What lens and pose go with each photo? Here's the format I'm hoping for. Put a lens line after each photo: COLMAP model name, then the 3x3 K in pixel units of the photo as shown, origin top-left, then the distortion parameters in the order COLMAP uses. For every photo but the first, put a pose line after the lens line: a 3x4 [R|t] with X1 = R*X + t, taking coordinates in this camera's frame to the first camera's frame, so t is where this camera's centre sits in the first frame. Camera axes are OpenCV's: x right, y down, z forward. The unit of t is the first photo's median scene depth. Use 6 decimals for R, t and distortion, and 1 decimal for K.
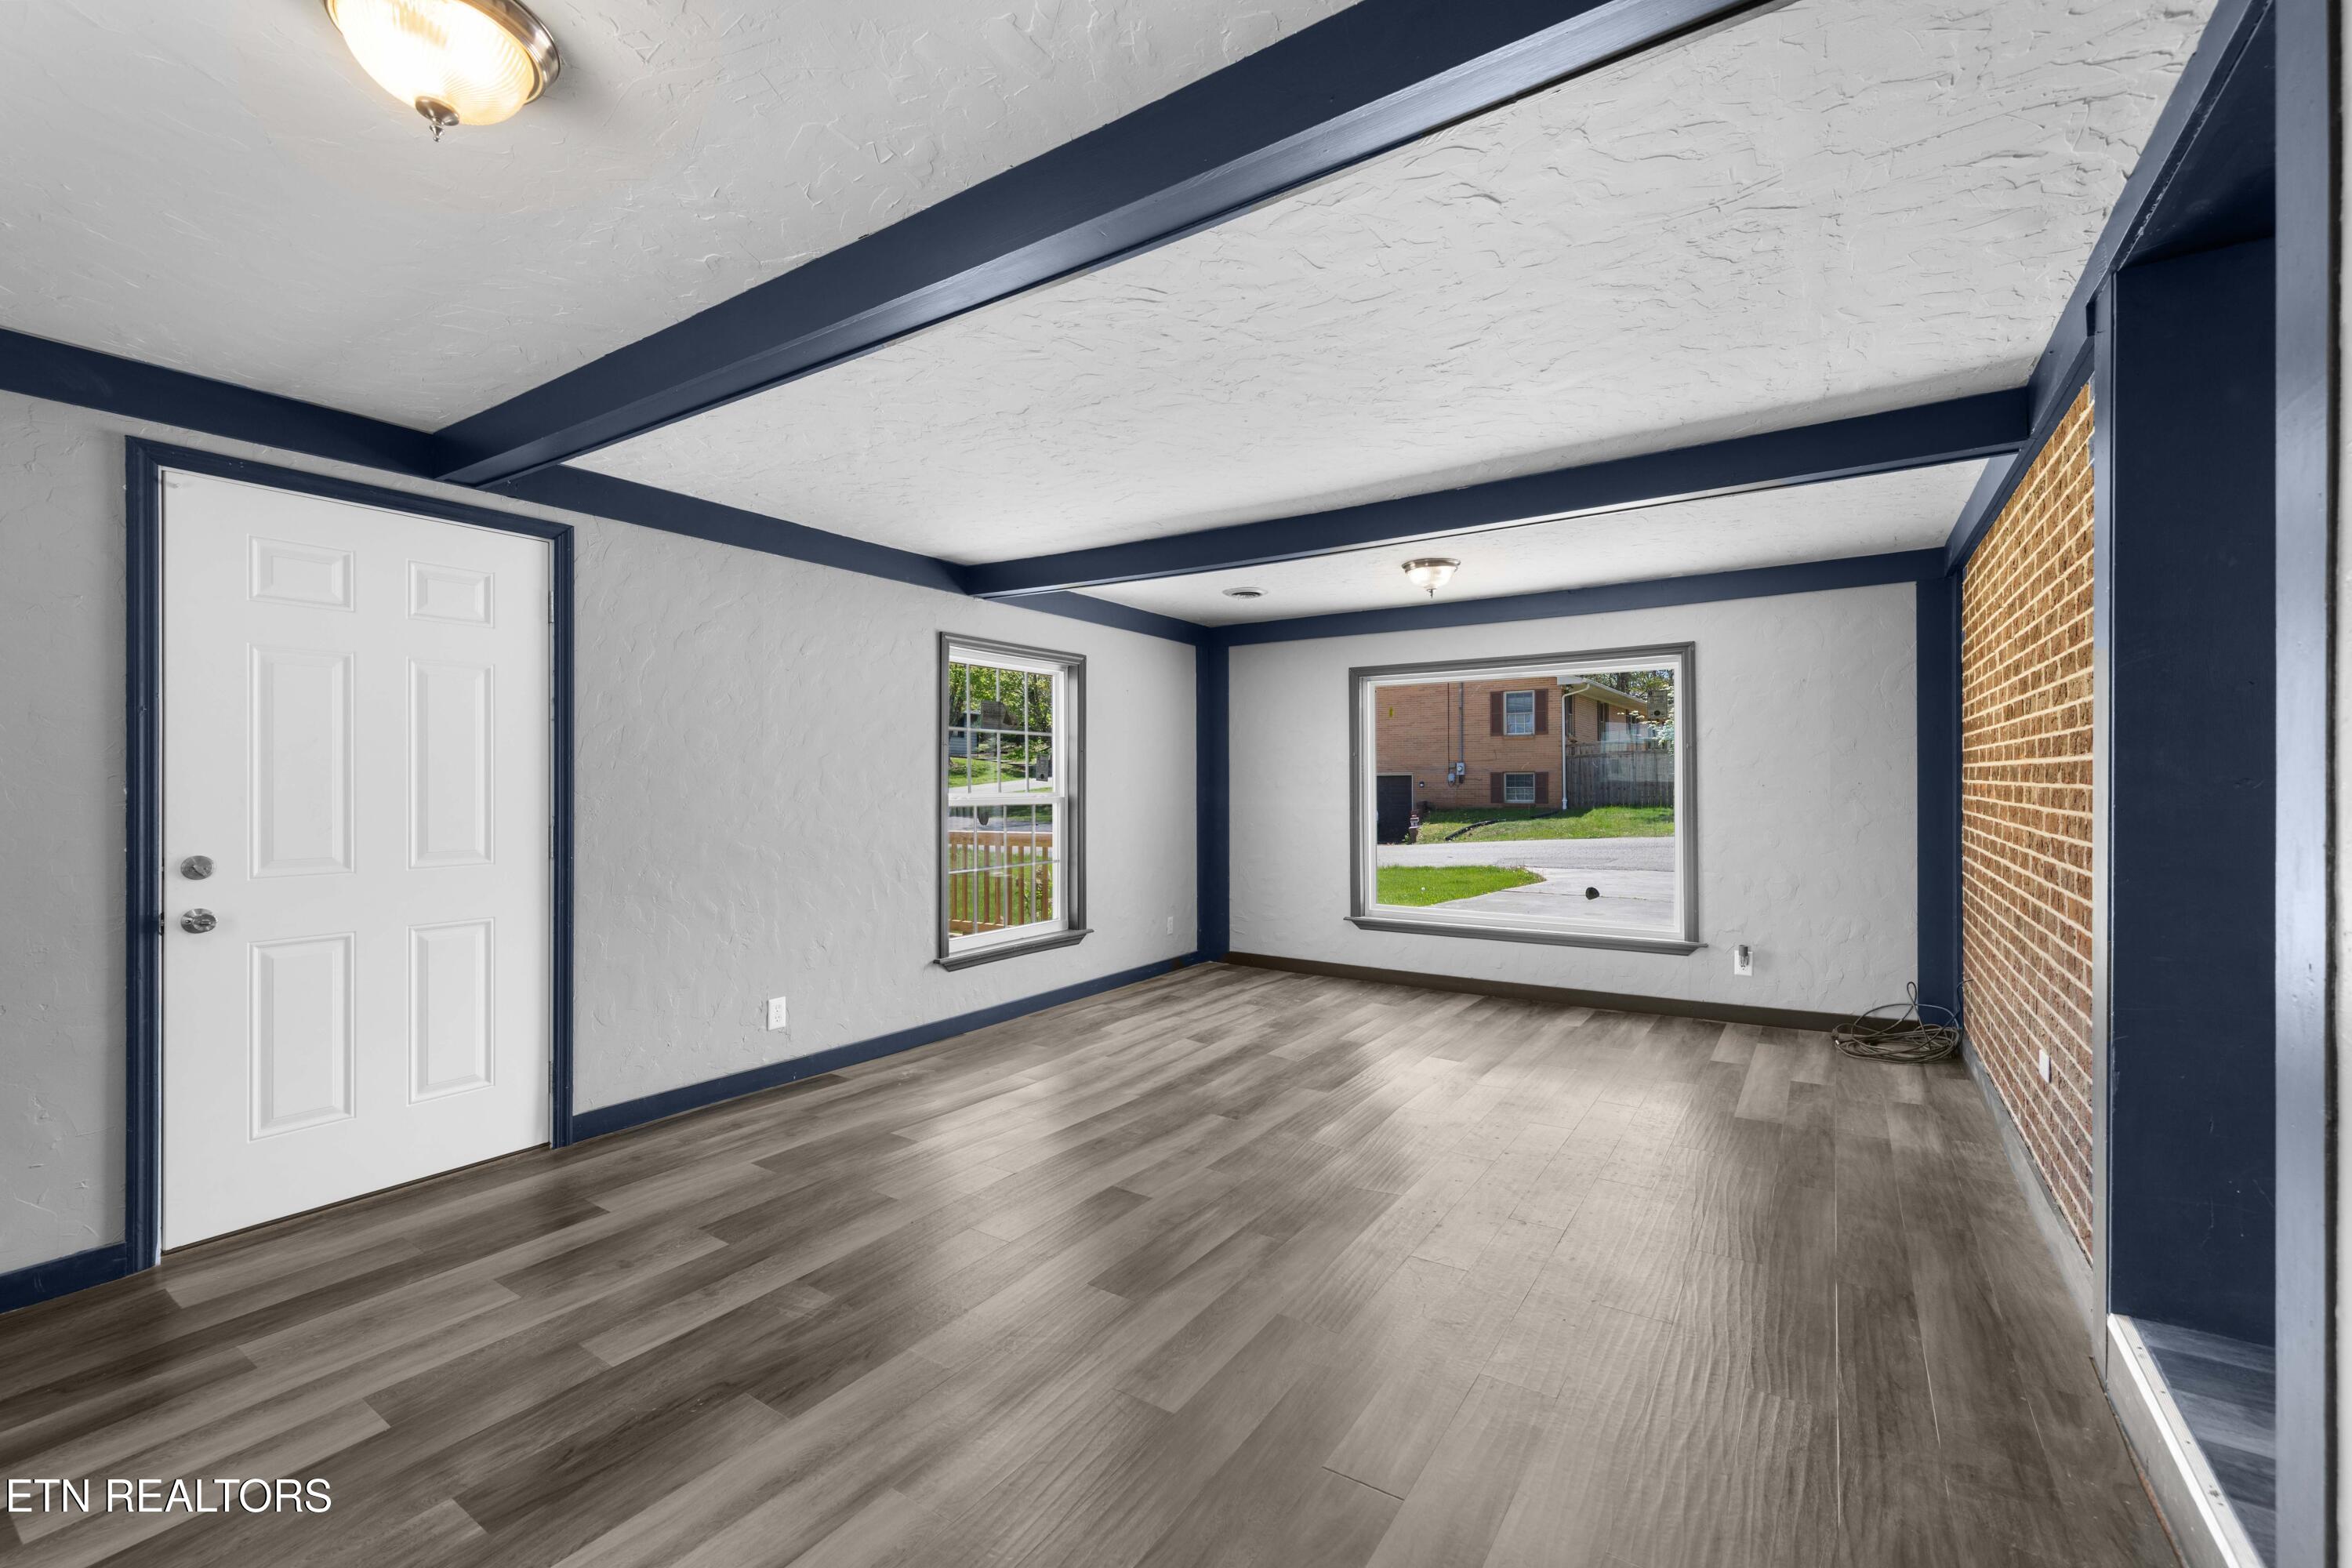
lens RADIAL K [[980.5, 0, 1162.6], [0, 980.5, 775.0], [0, 0, 1]] dist [0.005238, -0.000244]
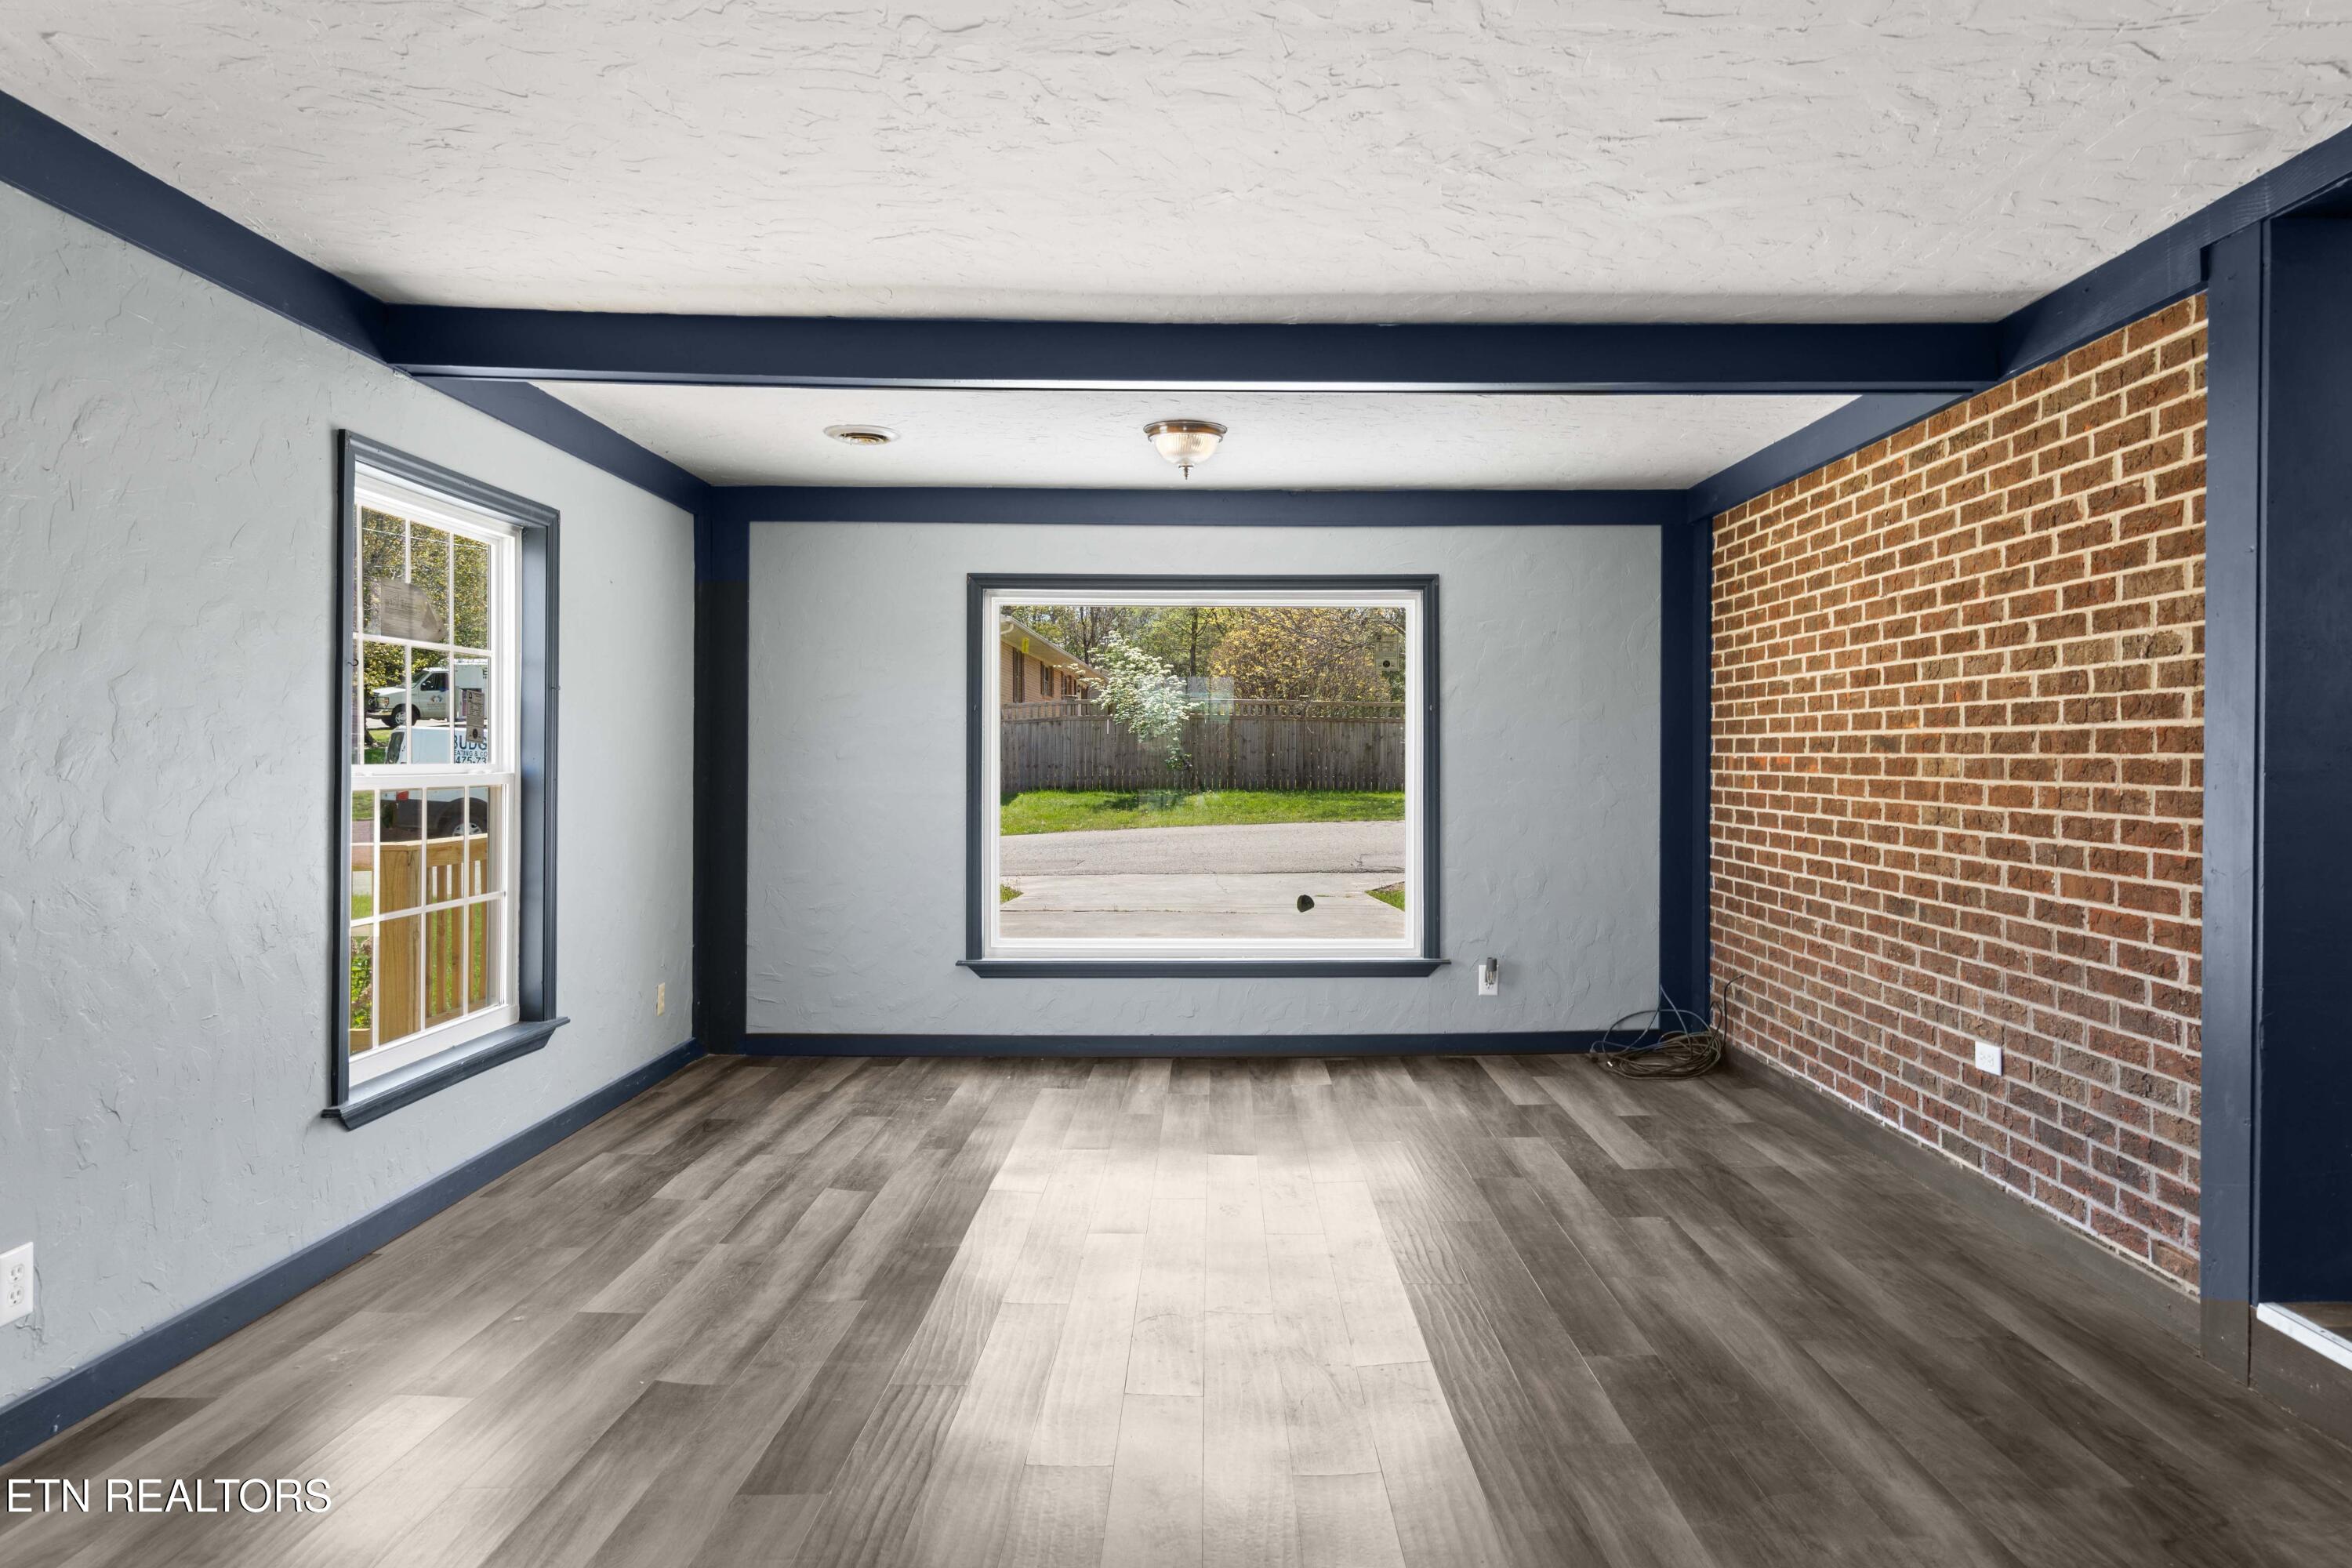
lens RADIAL K [[1433.8, 0, 1194.5], [0, 1433.8, 750.9], [0, 0, 1]] dist [0.007776, -0.000432]
pose [[0.823343, 0.009497, 0.567465, -0.287295], [-0.010642, 0.999943, -0.001294, 0.008845], [-0.567444, -0.004974, 0.823397, 0.180806]]
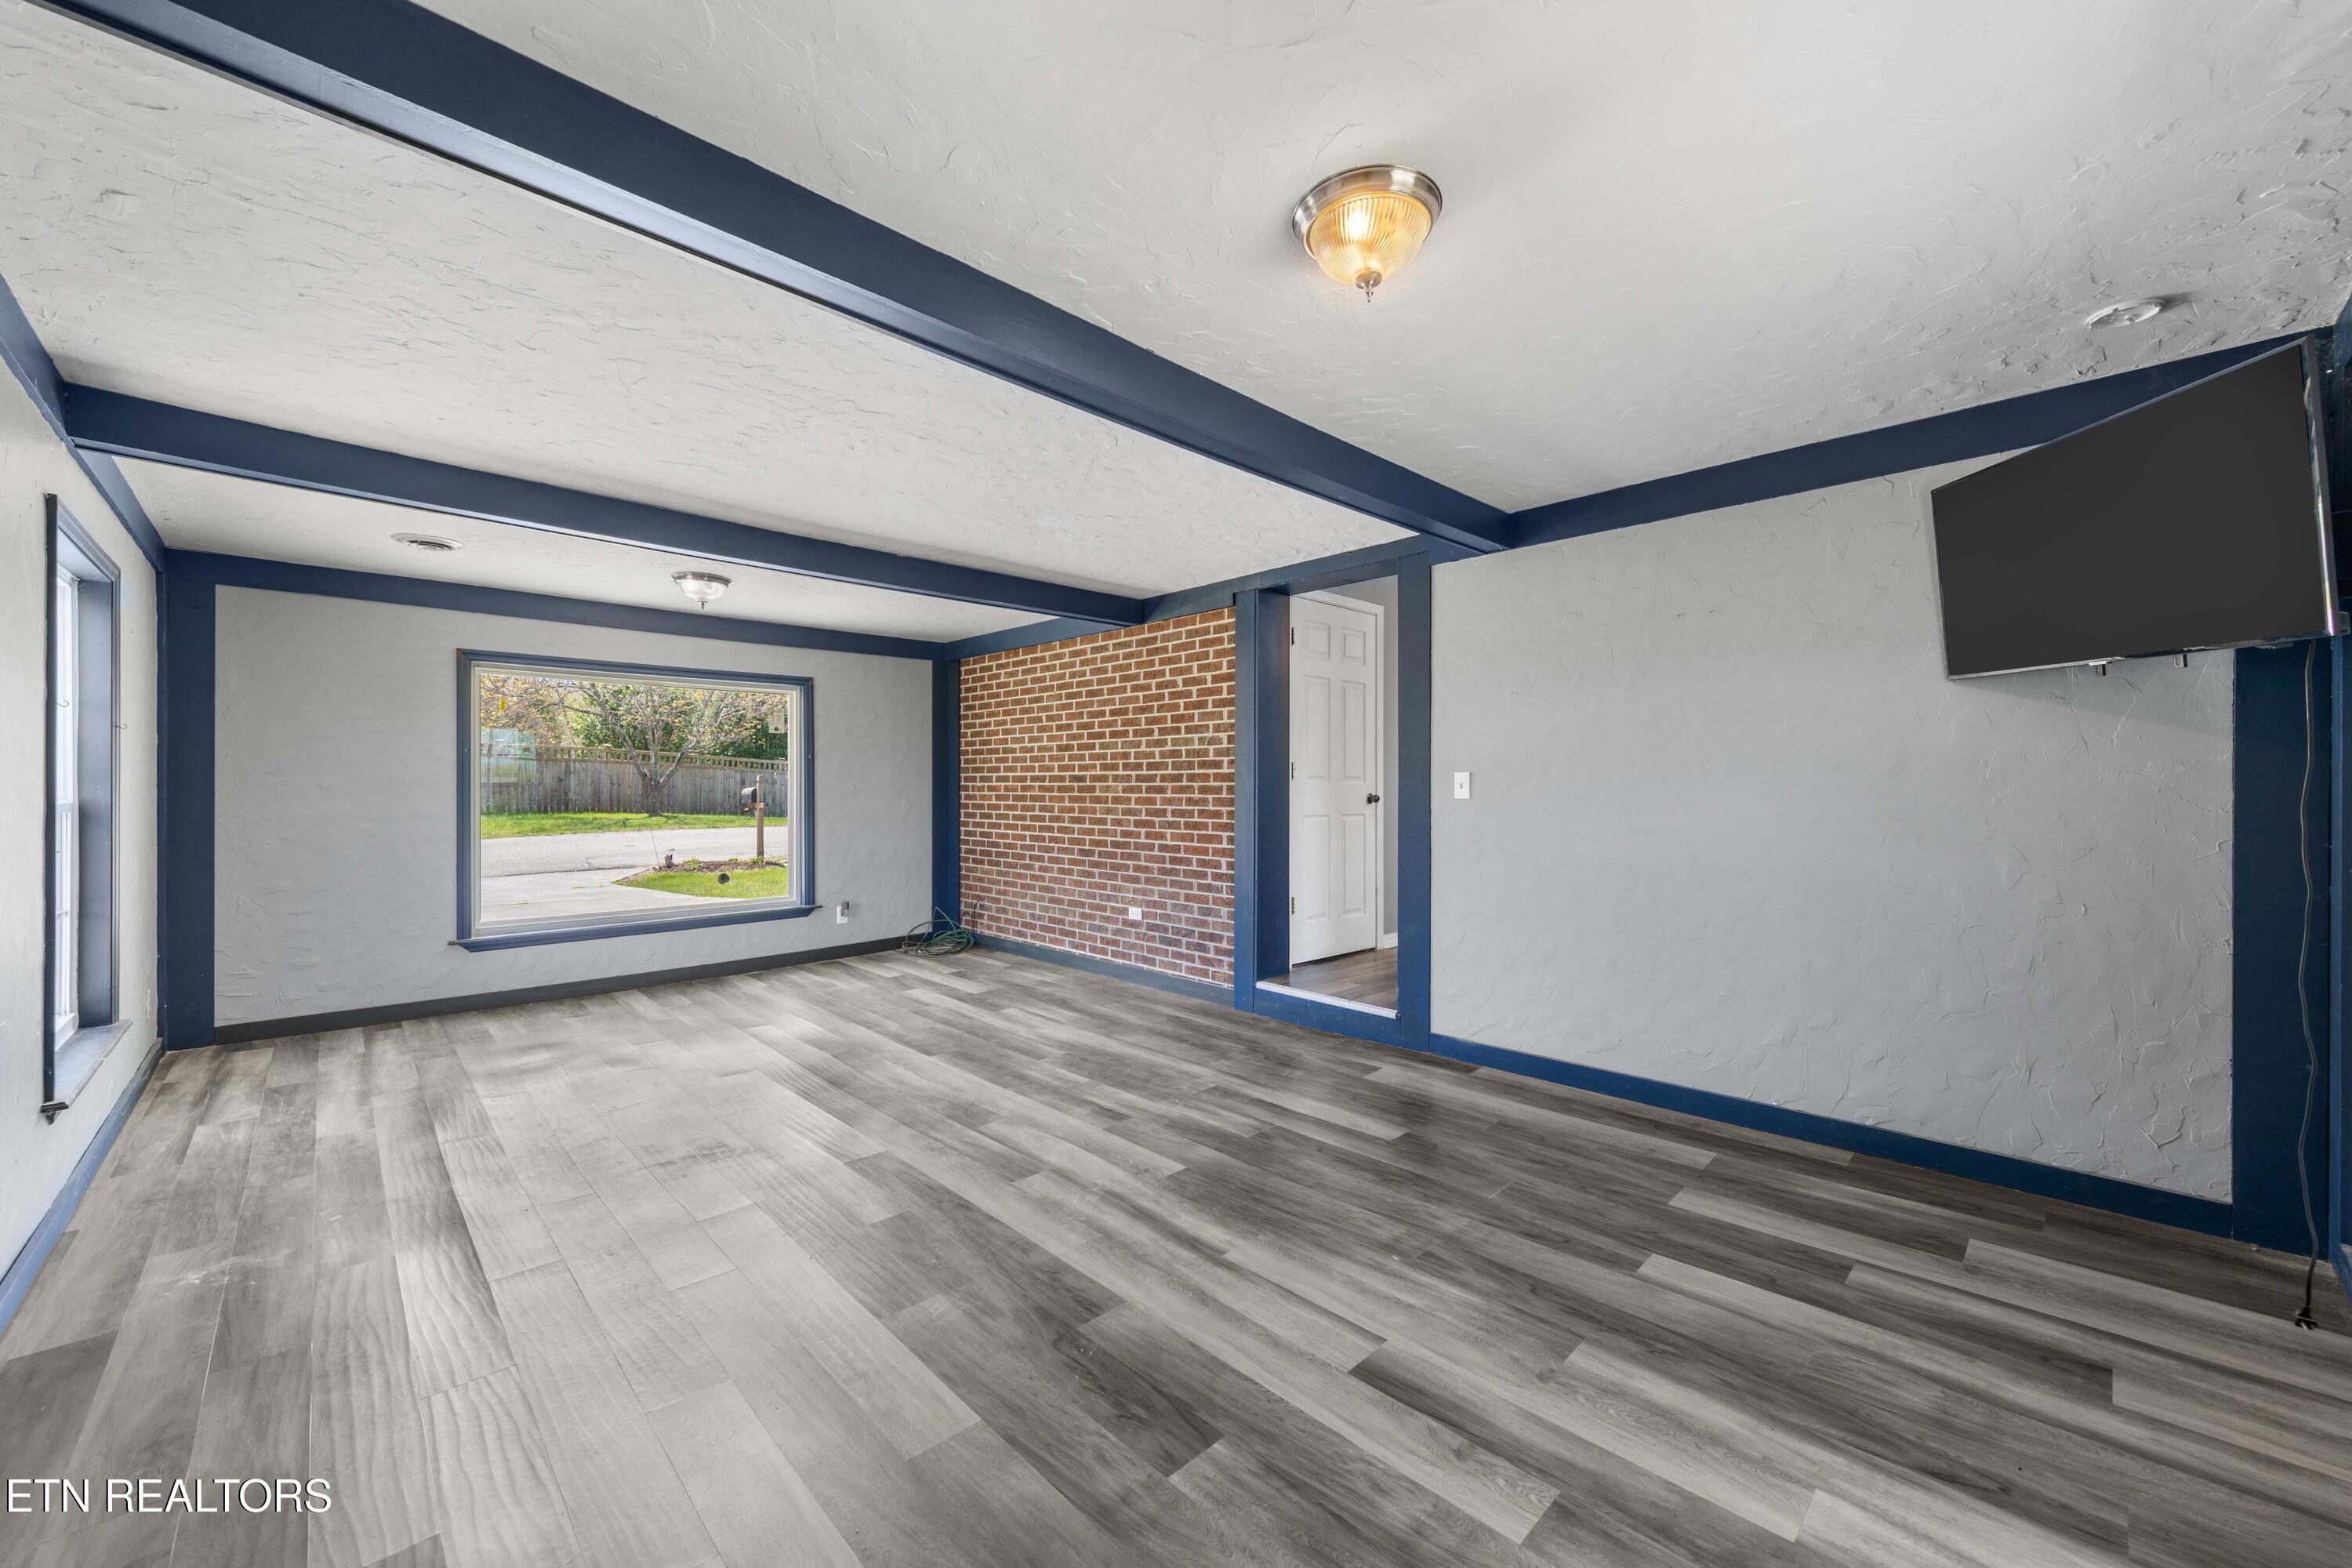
lens RADIAL K [[915.0, 0, 1168.9], [0, 915.0, 783.6], [0, 0, 1]] dist [0.007499, 0.000198]
pose [[0.200550, 0.007756, 0.979653, -0.613821], [-0.006233, 0.999959, -0.006640, 0.012896], [-0.979664, -0.004774, 0.200590, 0.304470]]
